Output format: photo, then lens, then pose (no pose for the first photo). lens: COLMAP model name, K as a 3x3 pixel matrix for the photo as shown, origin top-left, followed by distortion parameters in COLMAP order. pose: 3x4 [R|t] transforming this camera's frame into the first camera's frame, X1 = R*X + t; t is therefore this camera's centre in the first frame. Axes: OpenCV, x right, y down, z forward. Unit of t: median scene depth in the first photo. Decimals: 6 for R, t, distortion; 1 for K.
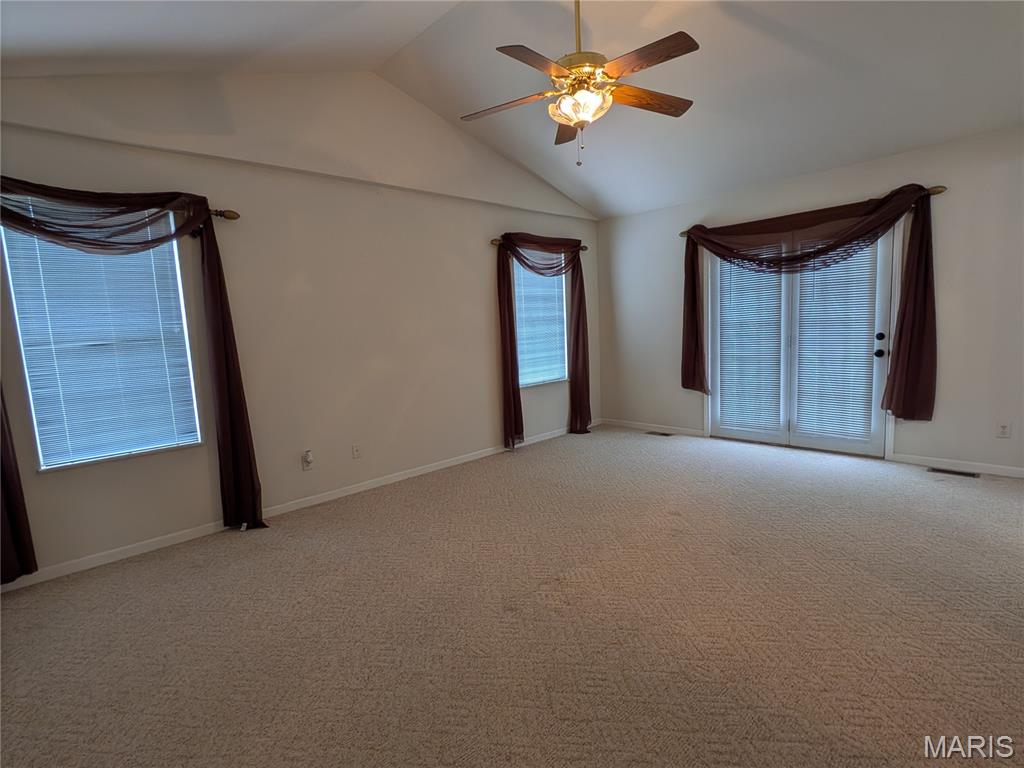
lens RADIAL K [[511.4, 0, 504.2], [0, 511.4, 384.9], [0, 0, 1]] dist [0.005189, -0.001067]
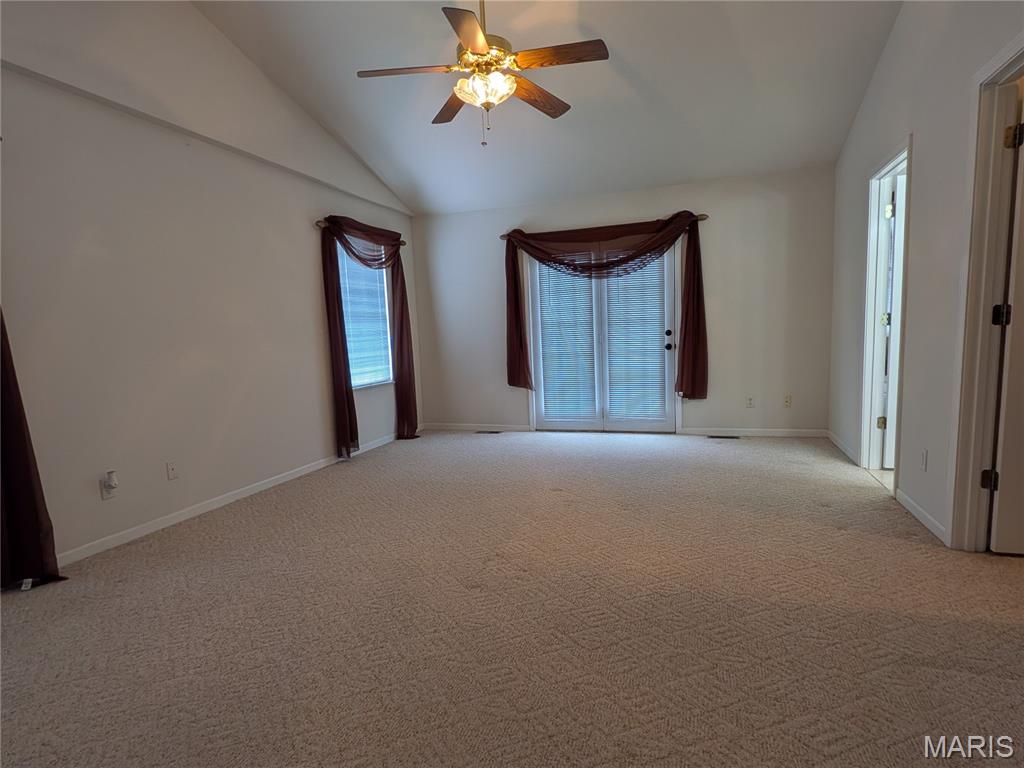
lens RADIAL K [[553.0, 0, 511.5], [0, 553.0, 393.0], [0, 0, 1]] dist [0.011983, -0.000337]
pose [[0.882697, -0.036460, 0.468527, -0.200514], [0.050336, 0.998586, -0.017123, 0.047846], [-0.467240, 0.038698, 0.883283, 0.015663]]
